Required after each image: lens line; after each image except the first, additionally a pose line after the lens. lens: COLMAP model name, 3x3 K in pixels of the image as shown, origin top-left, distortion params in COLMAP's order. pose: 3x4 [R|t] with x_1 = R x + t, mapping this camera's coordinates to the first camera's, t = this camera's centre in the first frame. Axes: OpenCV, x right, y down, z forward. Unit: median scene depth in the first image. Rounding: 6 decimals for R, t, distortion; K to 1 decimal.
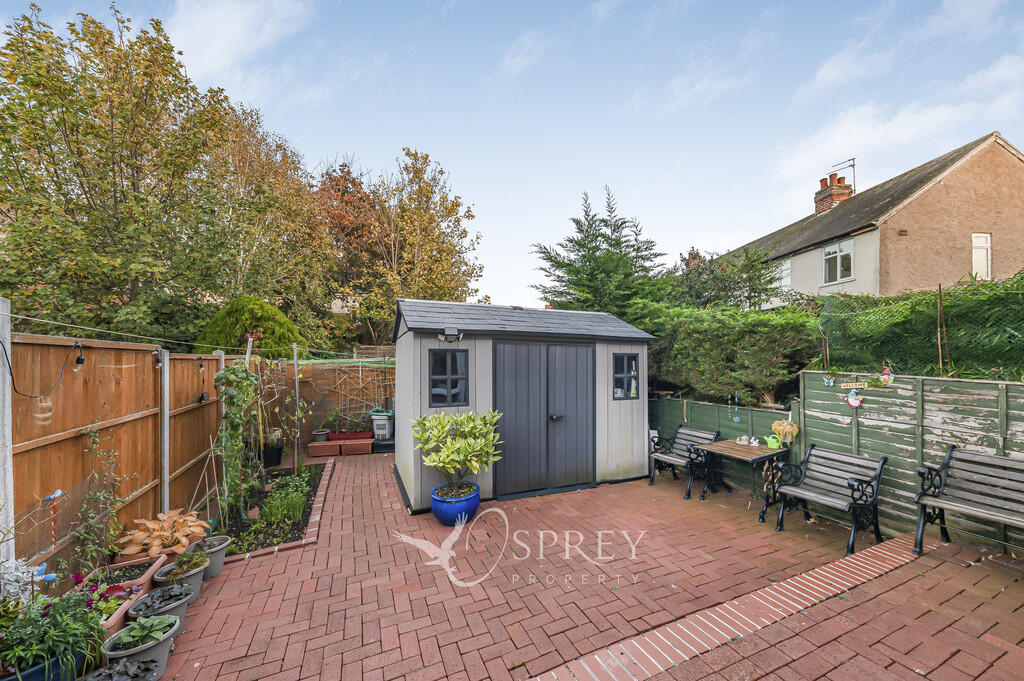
lens RADIAL K [[358.0, 0, 515.6], [0, 358.0, 359.2], [0, 0, 1]] dist [-0.000811, -0.000018]
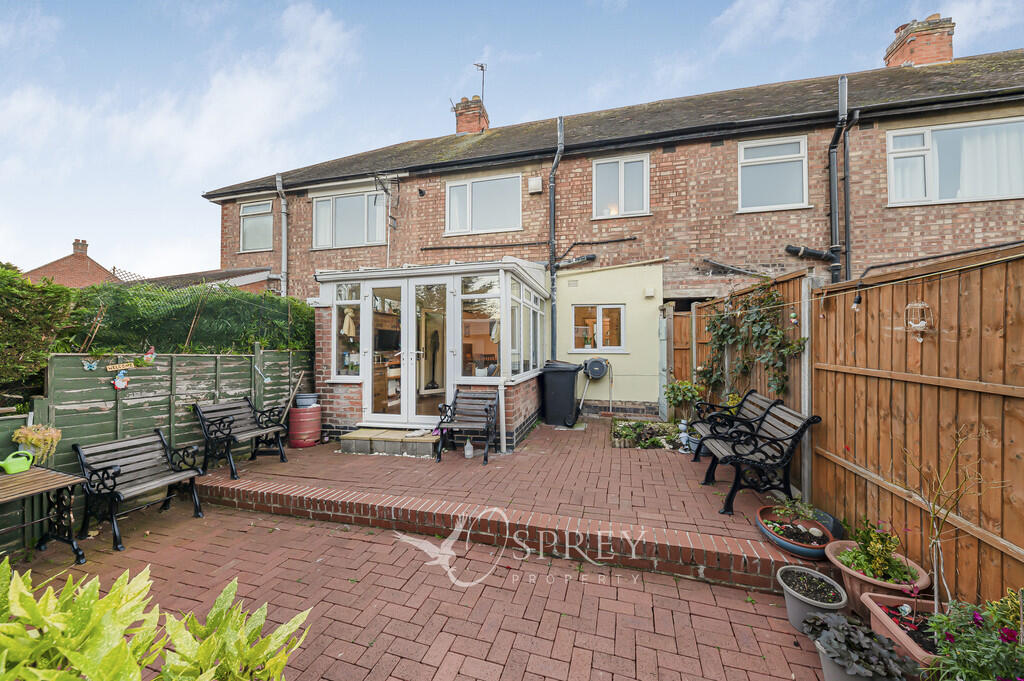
lens RADIAL K [[358.0, 0, 513.2], [0, 358.0, 343.3], [0, 0, 1]] dist [-0.000811, -0.000018]
pose [[-0.755834, 0.001113, 0.654763, -0.473314], [-0.001041, 0.999995, -0.002901, 0.013176], [-0.654763, -0.002874, -0.755829, 1.052329]]
